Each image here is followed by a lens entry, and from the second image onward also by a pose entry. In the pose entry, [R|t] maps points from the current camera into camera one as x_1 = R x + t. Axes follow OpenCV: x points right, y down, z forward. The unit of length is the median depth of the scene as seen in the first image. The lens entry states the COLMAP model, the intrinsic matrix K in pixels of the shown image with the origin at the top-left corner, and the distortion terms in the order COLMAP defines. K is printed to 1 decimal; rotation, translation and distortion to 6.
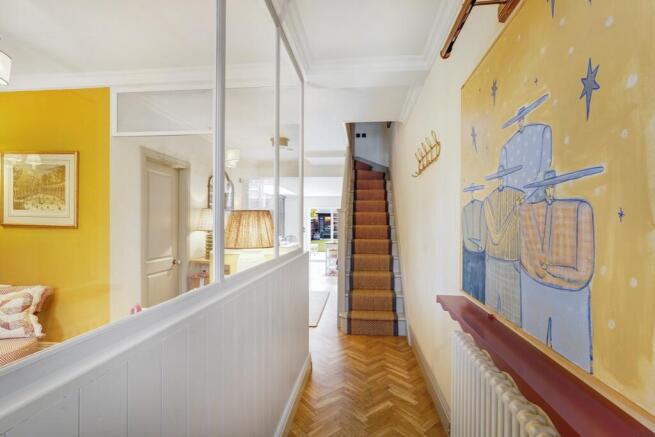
lens RADIAL K [[293.7, 0, 328.8], [0, 293.7, 220.5], [0, 0, 1]] dist [-0.000550, 0.001415]
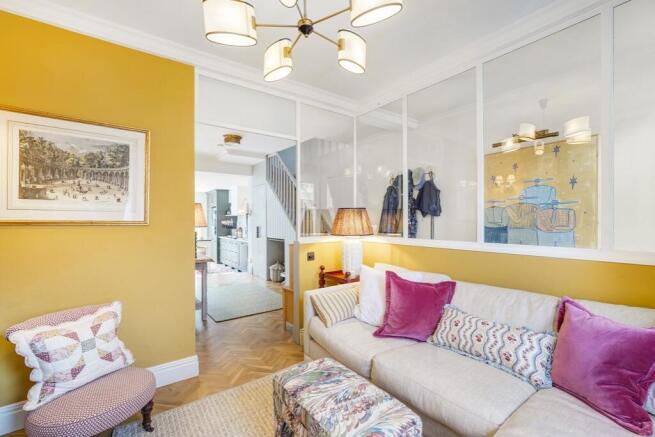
lens RADIAL K [[293.7, 0, 327.3], [0, 293.7, 217.5], [0, 0, 1]] dist [-0.000550, 0.001415]
pose [[0.736880, -0.004166, 0.676011, -1.032751], [0.004458, 0.999989, 0.001304, 0.006193], [-0.676009, 0.002053, 0.736891, 0.068184]]
